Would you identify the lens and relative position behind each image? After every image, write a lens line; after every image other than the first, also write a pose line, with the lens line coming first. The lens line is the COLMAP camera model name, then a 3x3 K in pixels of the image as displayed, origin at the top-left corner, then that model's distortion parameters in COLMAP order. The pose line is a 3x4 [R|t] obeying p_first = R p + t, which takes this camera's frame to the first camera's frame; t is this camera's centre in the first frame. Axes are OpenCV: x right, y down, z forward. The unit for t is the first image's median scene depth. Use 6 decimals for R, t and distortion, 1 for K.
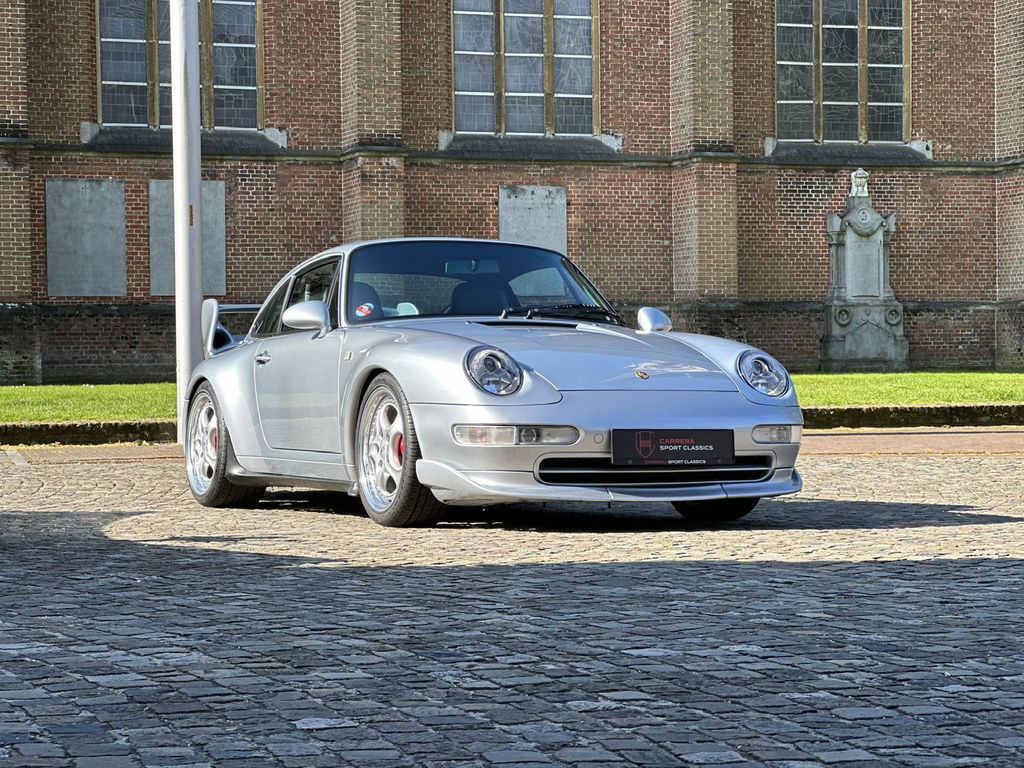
lens RADIAL K [[2250.4, 0, 512.0], [0, 2250.4, 384.0], [0, 0, 1]] dist [0.122622, 0.852998]
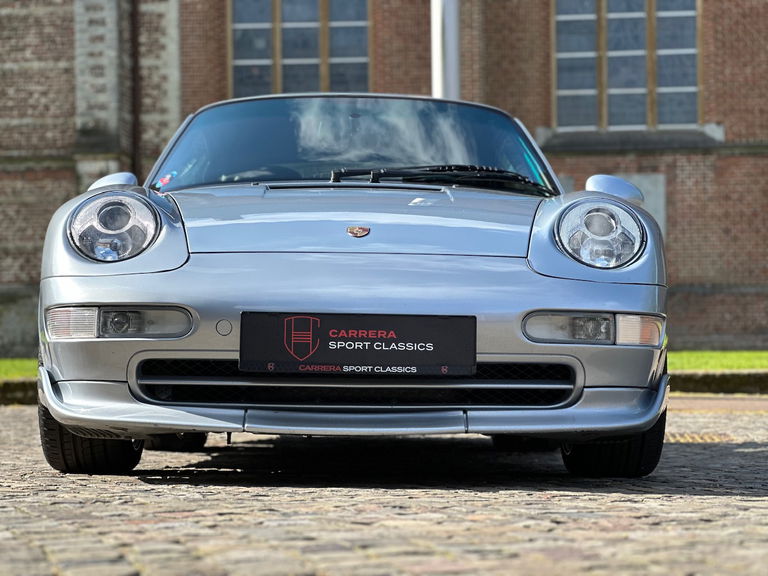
lens RADIAL K [[1687.8, 0, 384.0], [0, 1687.8, 288.0], [0, 0, 1]] dist [0.122622, 0.852998]
pose [[0.914429, -0.015515, -0.404448, 0.251306], [-0.006944, 0.998517, -0.054003, 0.036225], [0.404686, 0.052190, 0.912965, 0.580247]]
